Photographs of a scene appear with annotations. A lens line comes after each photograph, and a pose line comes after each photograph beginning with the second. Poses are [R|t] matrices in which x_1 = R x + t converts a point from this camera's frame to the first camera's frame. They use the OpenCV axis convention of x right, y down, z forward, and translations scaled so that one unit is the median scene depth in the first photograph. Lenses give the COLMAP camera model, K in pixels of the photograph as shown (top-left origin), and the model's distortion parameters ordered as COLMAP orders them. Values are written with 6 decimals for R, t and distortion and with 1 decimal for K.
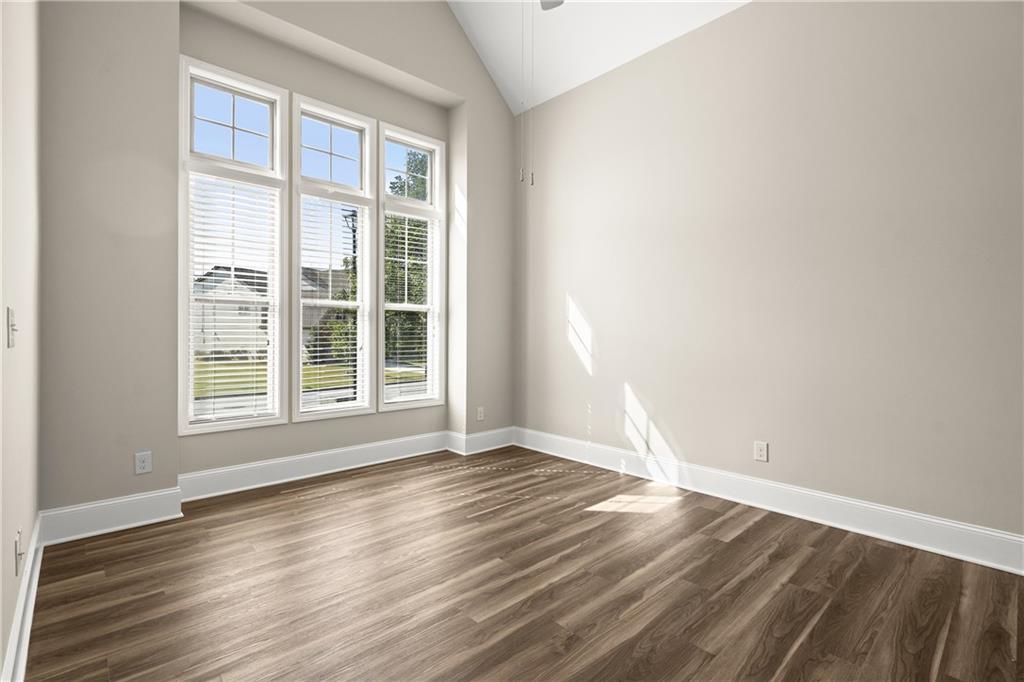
lens RADIAL K [[471.6, 0, 513.1], [0, 471.6, 337.8], [0, 0, 1]] dist [-0.003990, 0.001922]
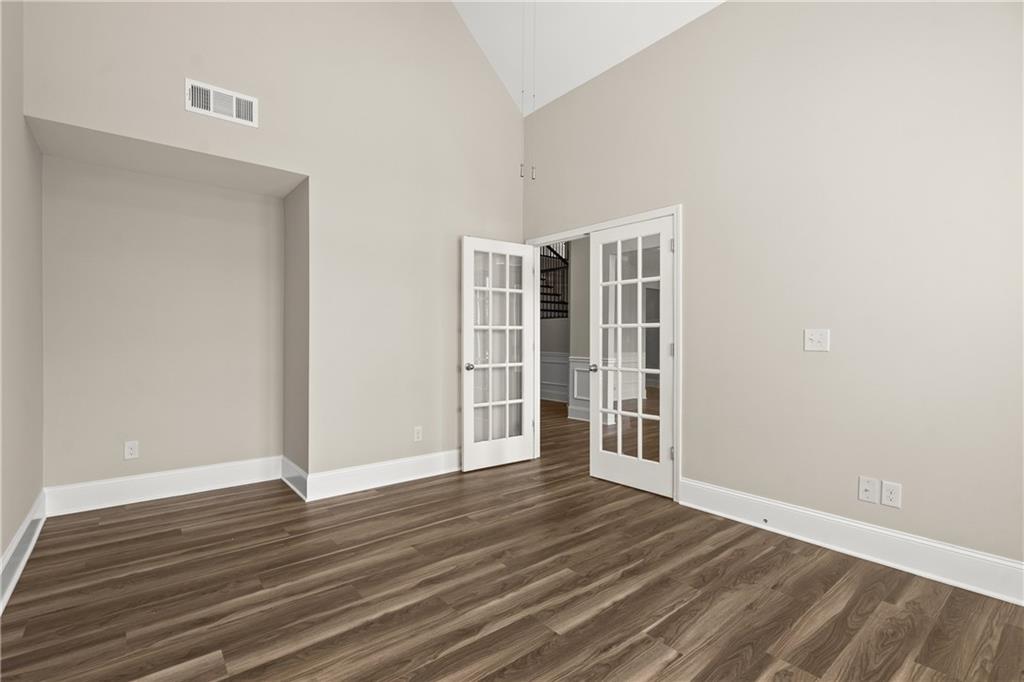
lens RADIAL K [[471.6, 0, 511.2], [0, 471.6, 340.2], [0, 0, 1]] dist [-0.003990, 0.001922]
pose [[-0.998029, -0.007989, 0.062236, 0.002645], [-0.007473, 0.999936, 0.008526, -0.020938], [-0.062300, 0.008044, -0.998025, 2.048272]]
